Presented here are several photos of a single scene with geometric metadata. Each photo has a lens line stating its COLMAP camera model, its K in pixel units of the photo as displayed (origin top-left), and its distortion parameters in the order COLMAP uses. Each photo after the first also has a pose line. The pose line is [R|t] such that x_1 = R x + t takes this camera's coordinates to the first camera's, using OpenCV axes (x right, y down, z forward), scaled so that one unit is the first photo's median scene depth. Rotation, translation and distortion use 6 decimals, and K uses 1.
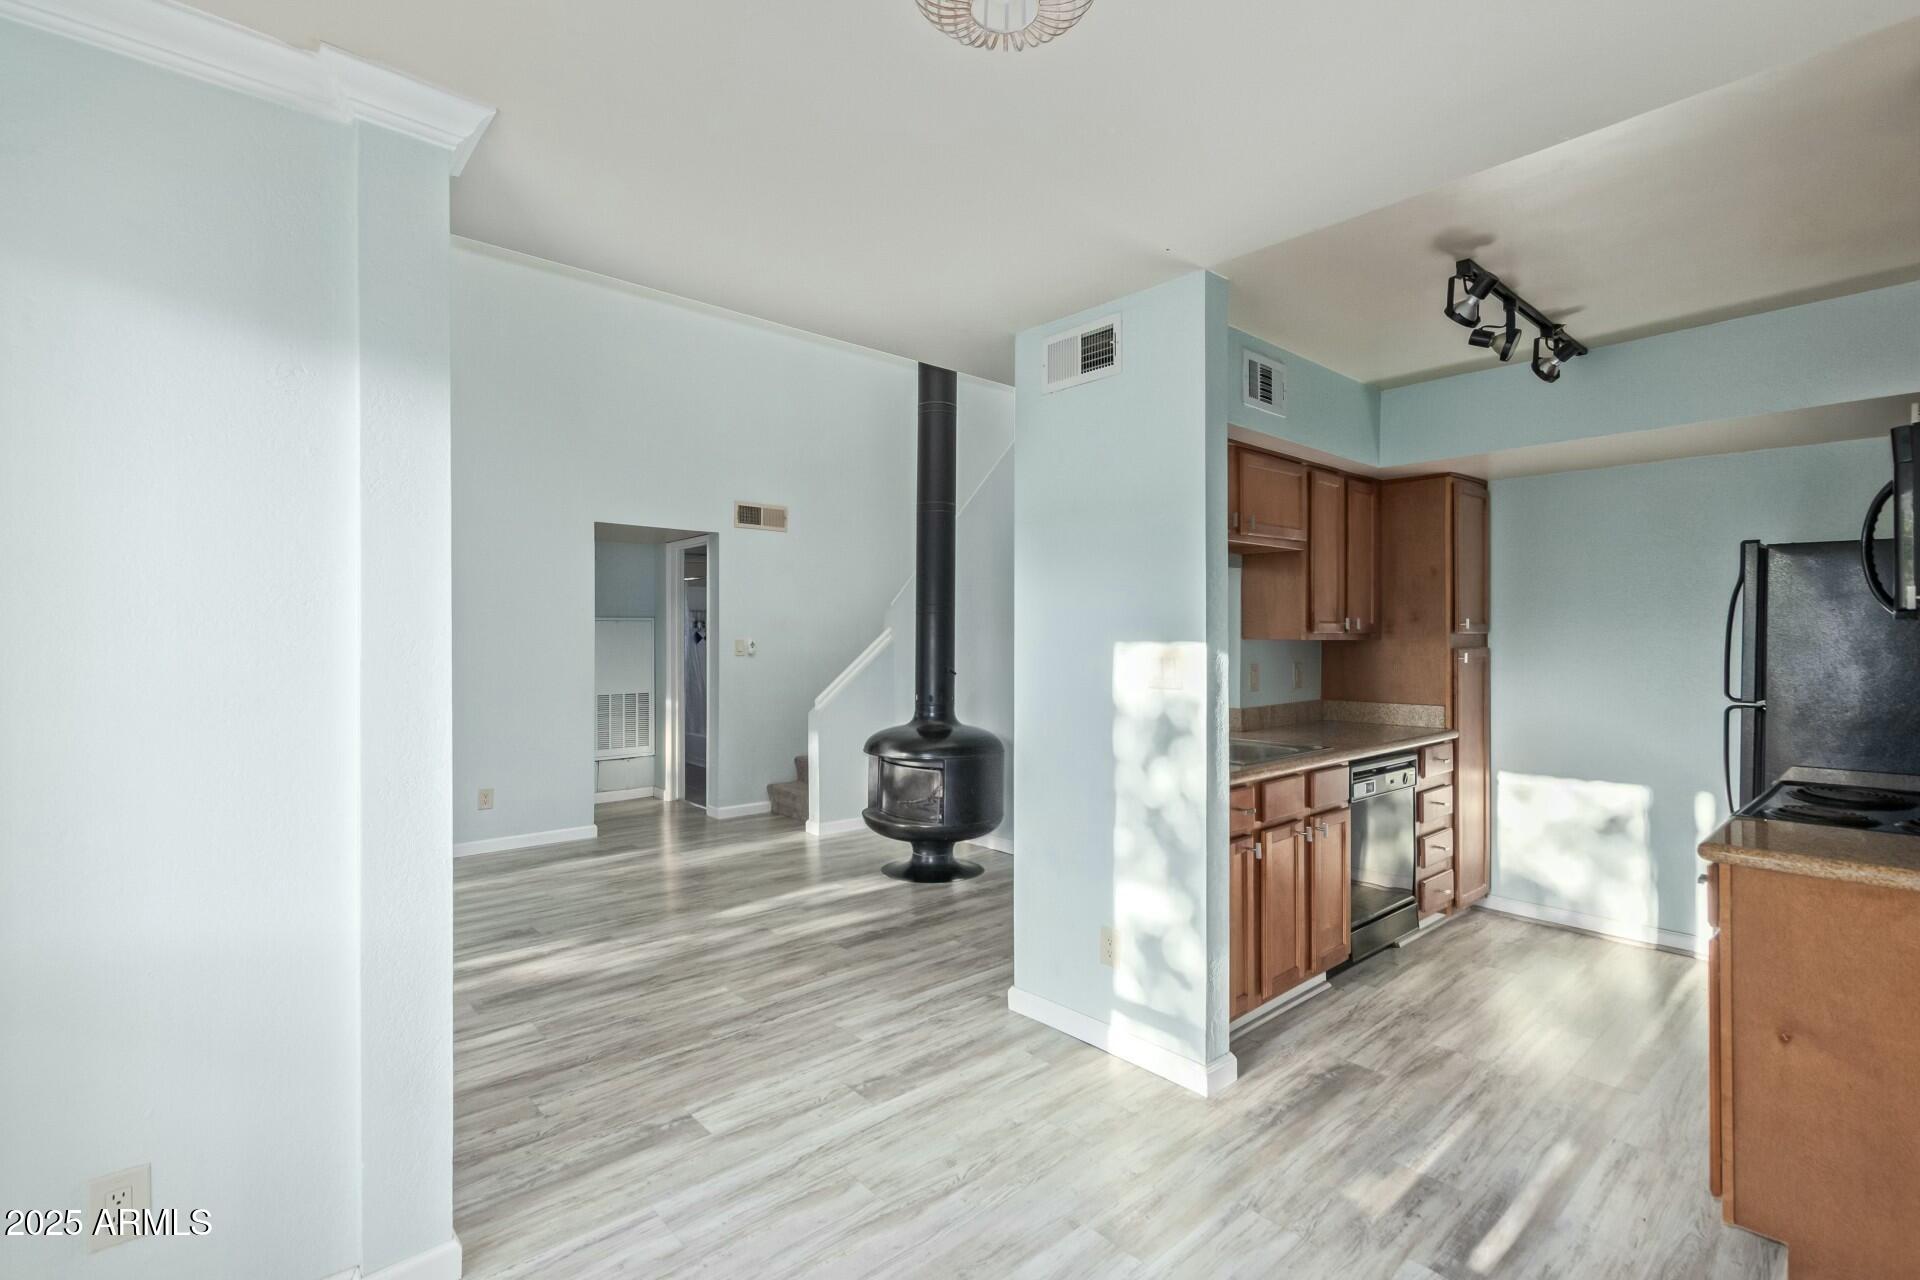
lens RADIAL K [[878.3, 0, 959.7], [0, 878.3, 639.0], [0, 0, 1]] dist [0.006709, -0.003928]
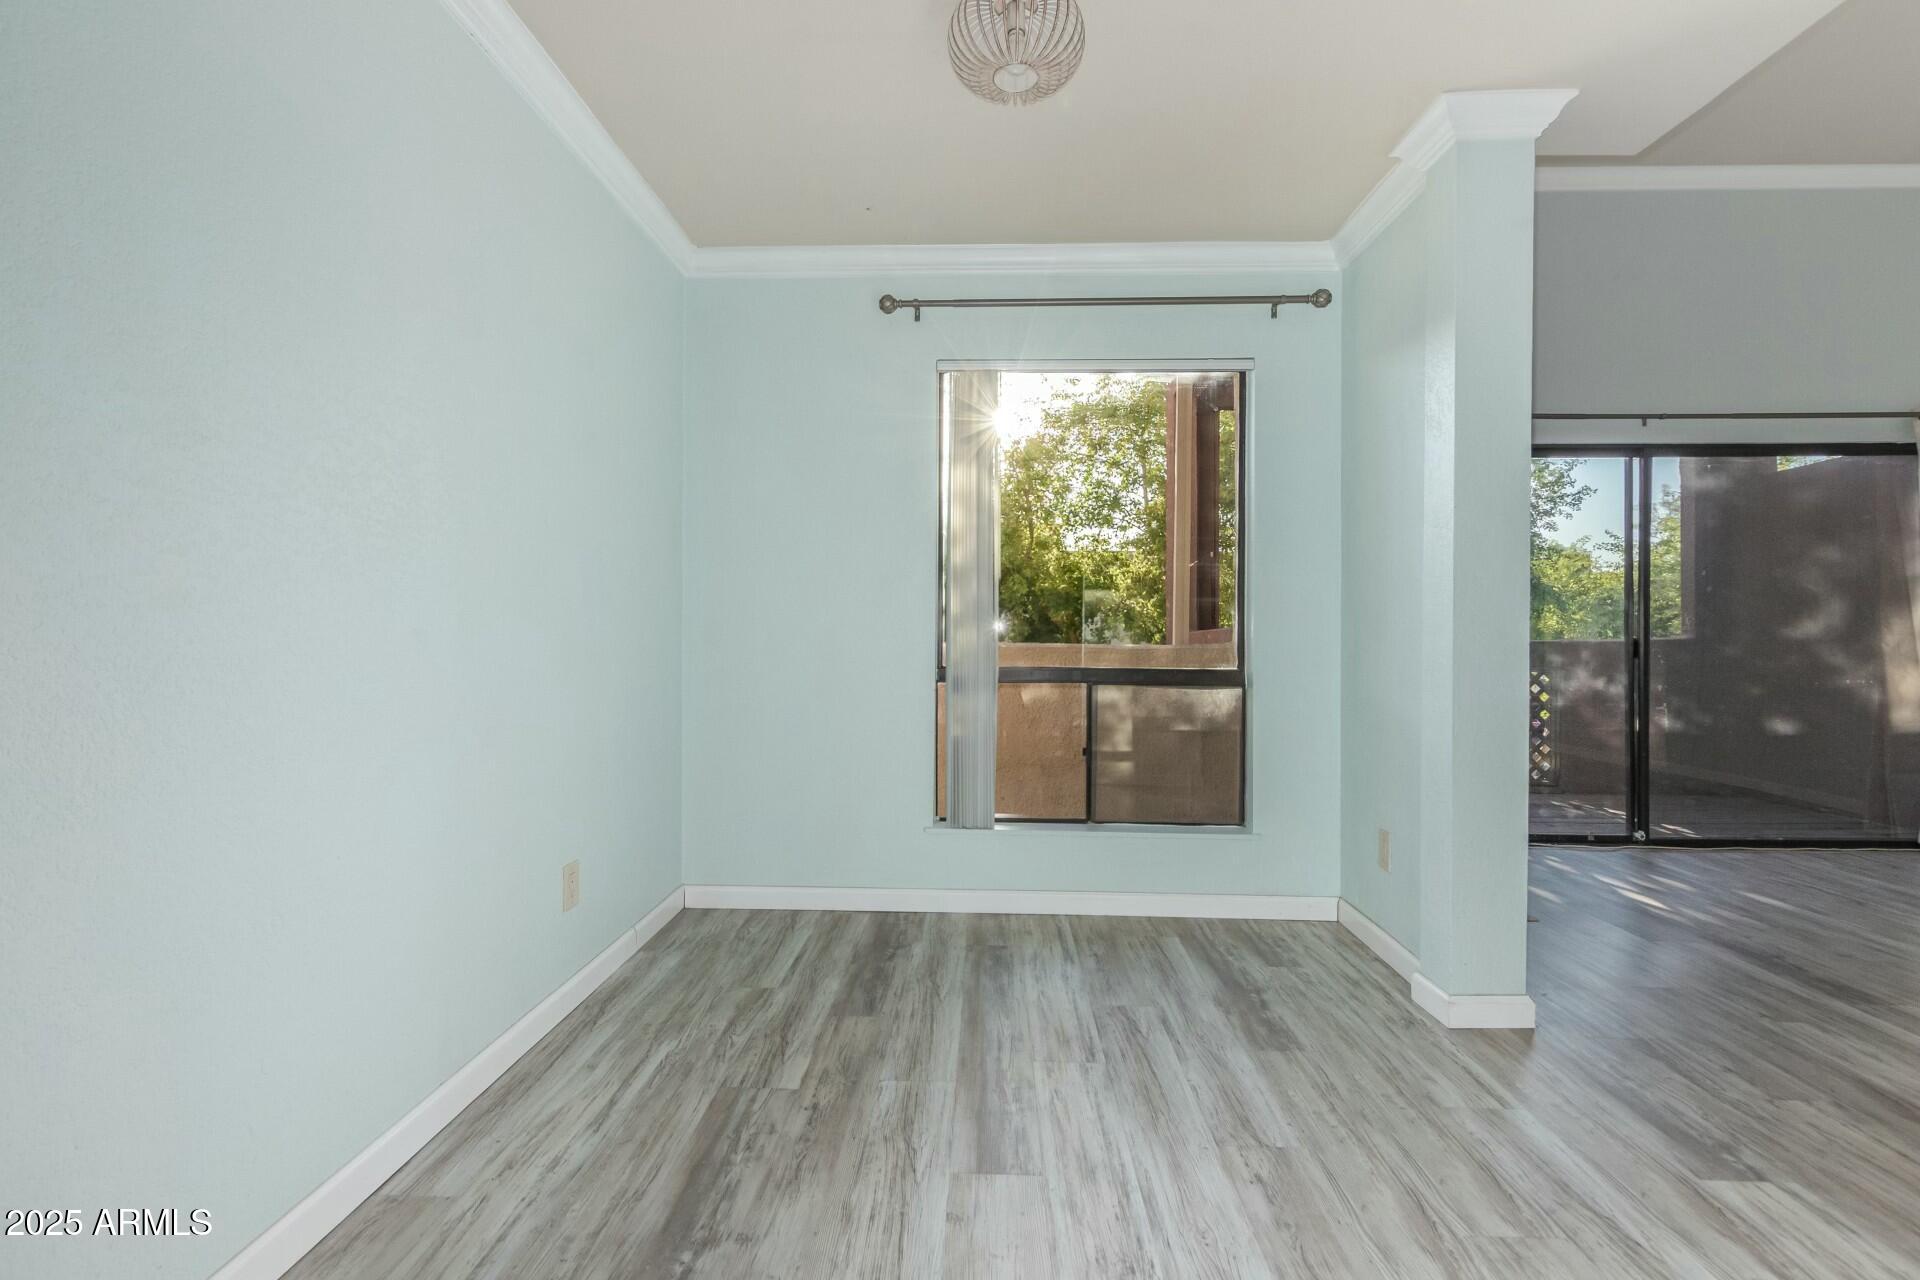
lens RADIAL K [[878.3, 0, 957.8], [0, 878.3, 634.4], [0, 0, 1]] dist [0.006709, -0.003928]
pose [[-0.690945, 0.001052, -0.722907, 0.453831], [-0.009607, 0.999897, 0.010637, 0.084833], [0.722844, 0.014294, -0.690864, 0.739871]]
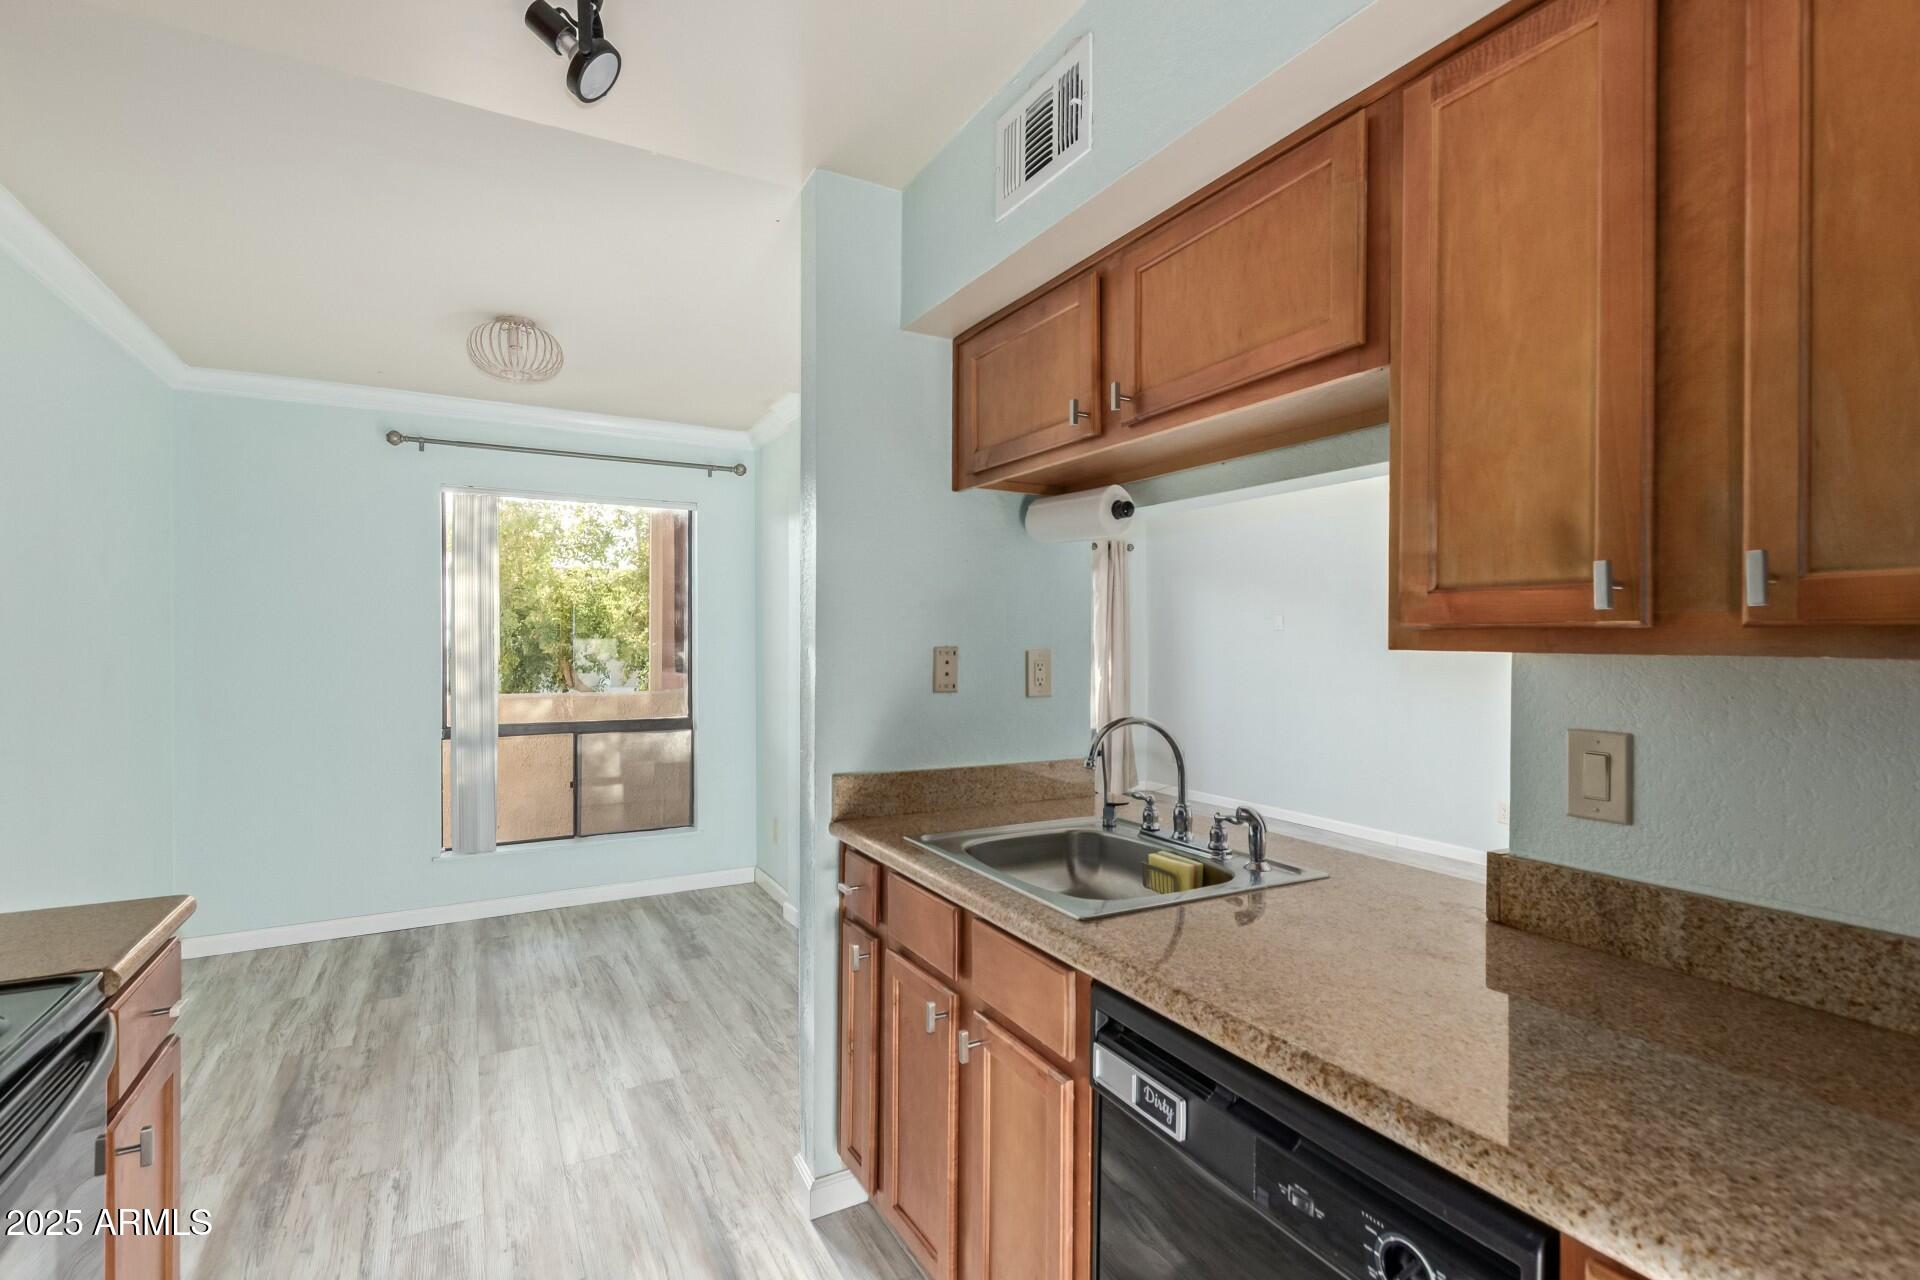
lens RADIAL K [[878.3, 0, 968.7], [0, 878.3, 644.6], [0, 0, 1]] dist [0.006709, -0.003928]
pose [[-0.203693, 0.009775, -0.978986, 0.809179], [-0.008780, 0.999892, 0.011811, -0.005118], [0.978995, 0.011001, -0.203585, 1.011426]]
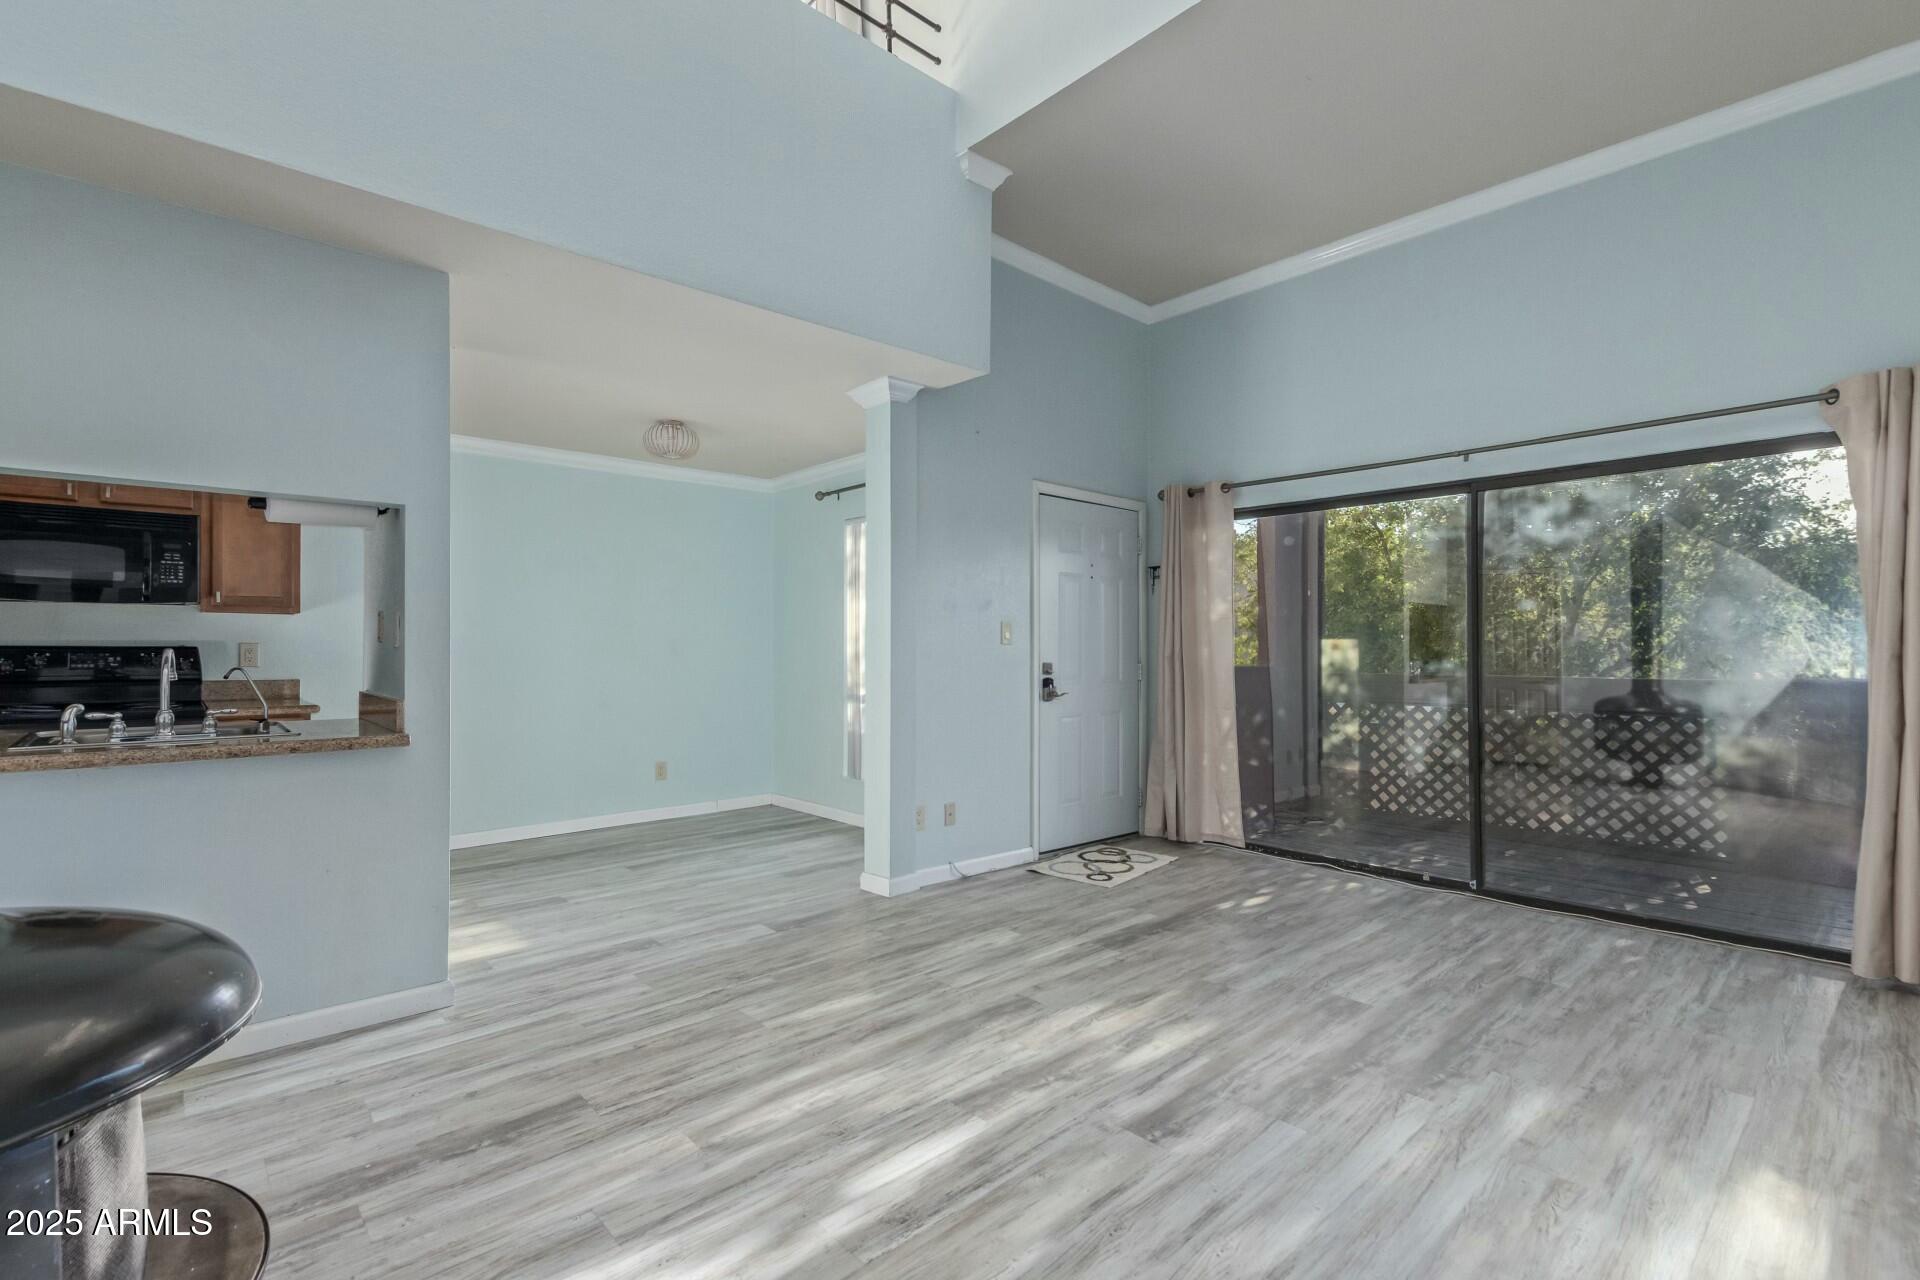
lens RADIAL K [[878.3, 0, 963.6], [0, 878.3, 637.7], [0, 0, 1]] dist [0.006709, -0.003928]
pose [[-0.999859, 0.002292, -0.016615, -0.437289], [0.002356, 0.999990, -0.003787, 0.038080], [0.016606, -0.003826, -0.999855, 1.823058]]
